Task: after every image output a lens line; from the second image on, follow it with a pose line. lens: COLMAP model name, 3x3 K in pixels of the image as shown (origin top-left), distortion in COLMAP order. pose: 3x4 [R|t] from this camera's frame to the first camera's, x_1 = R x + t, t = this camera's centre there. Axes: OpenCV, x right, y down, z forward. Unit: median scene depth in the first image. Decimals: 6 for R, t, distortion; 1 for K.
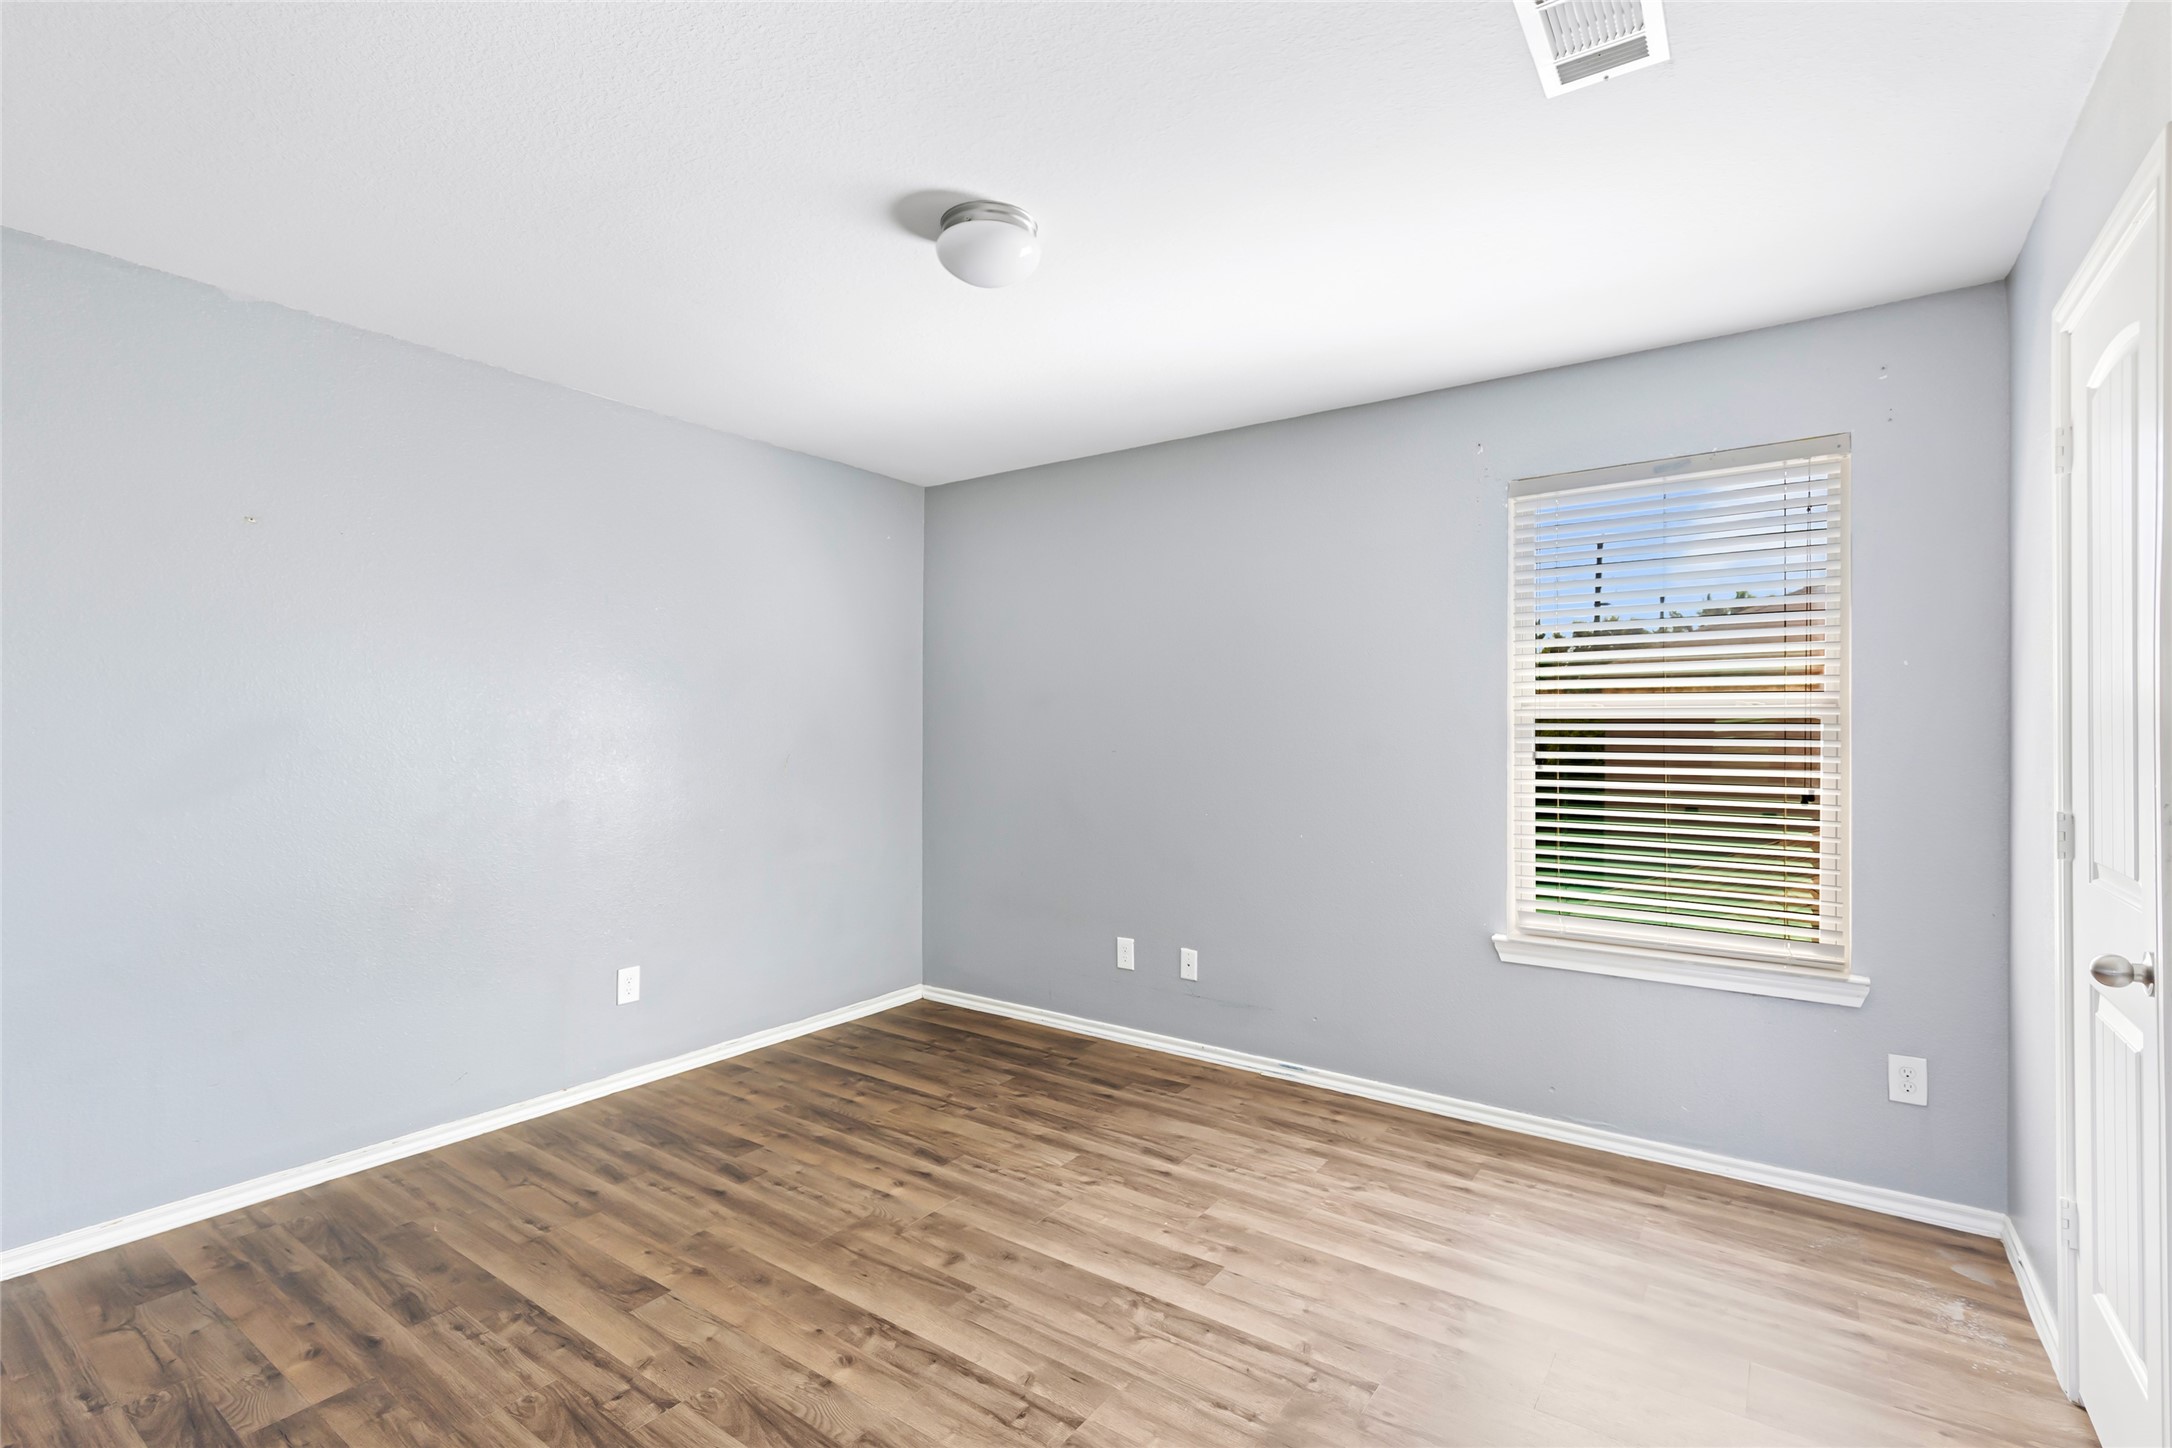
lens RADIAL K [[1034.9, 0, 1102.7], [0, 1034.9, 740.2], [0, 0, 1]] dist [-0.001394, -0.000622]
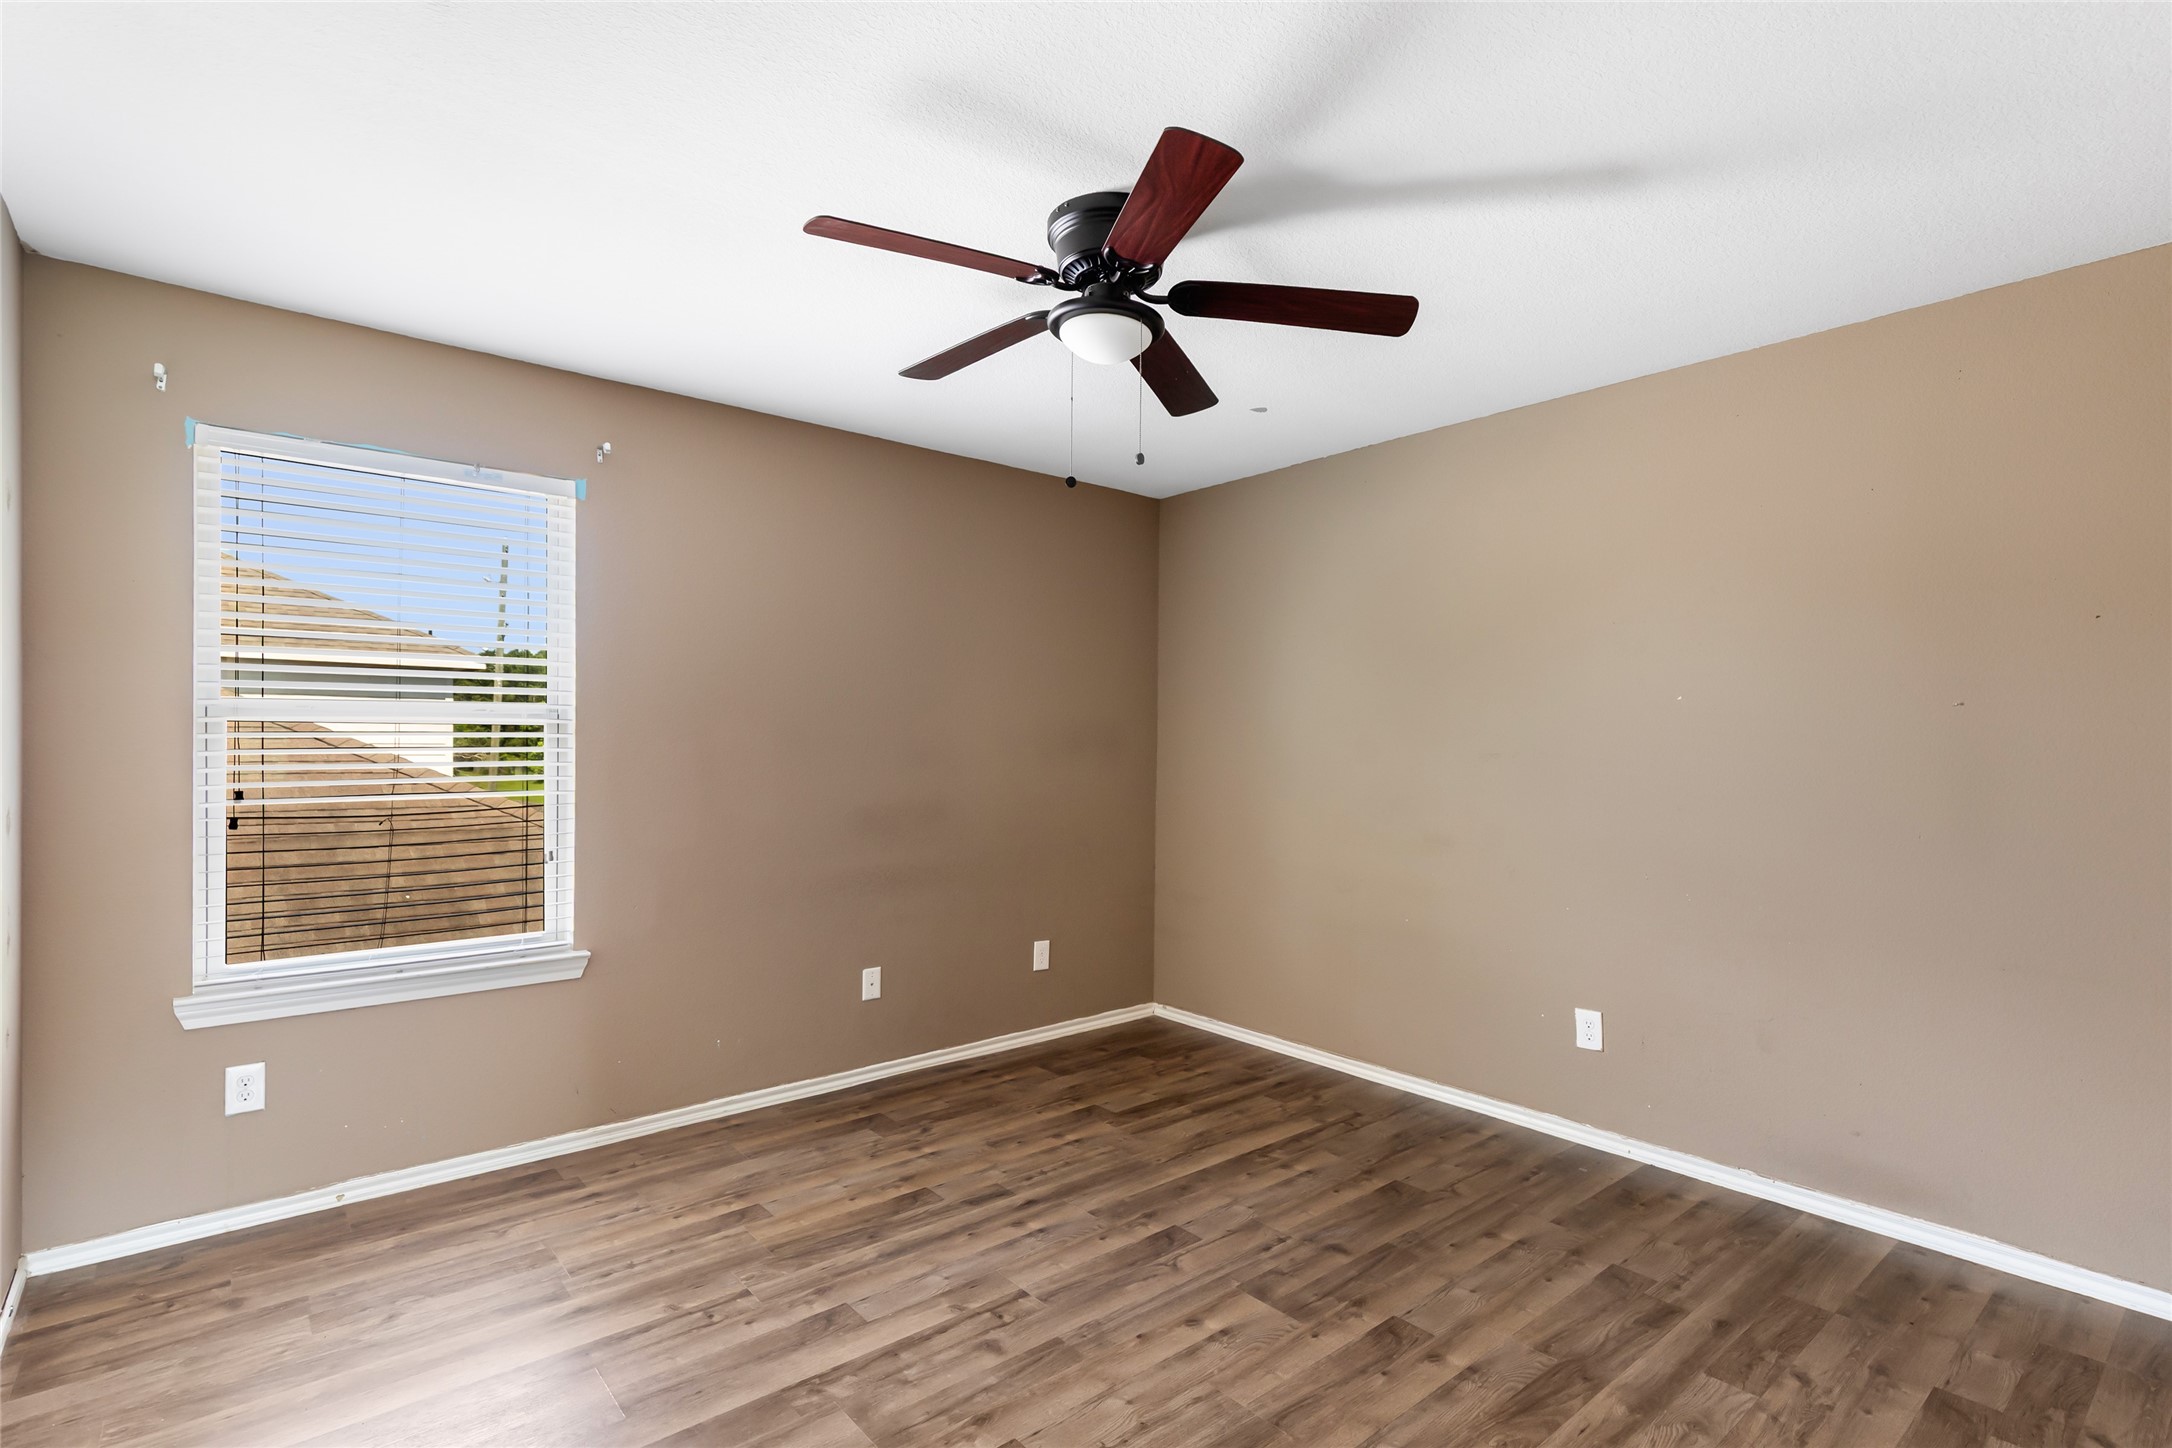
lens RADIAL K [[1035.0, 0, 1086.0], [0, 1035.0, 724.0], [0, 0, 1]] dist [-0.001402, -0.000369]
pose [[0.252801, 0.004430, 0.967508, -0.327491], [0.016278, 0.999829, -0.008831, -0.005855], [-0.967381, 0.017982, 0.252686, 0.232918]]
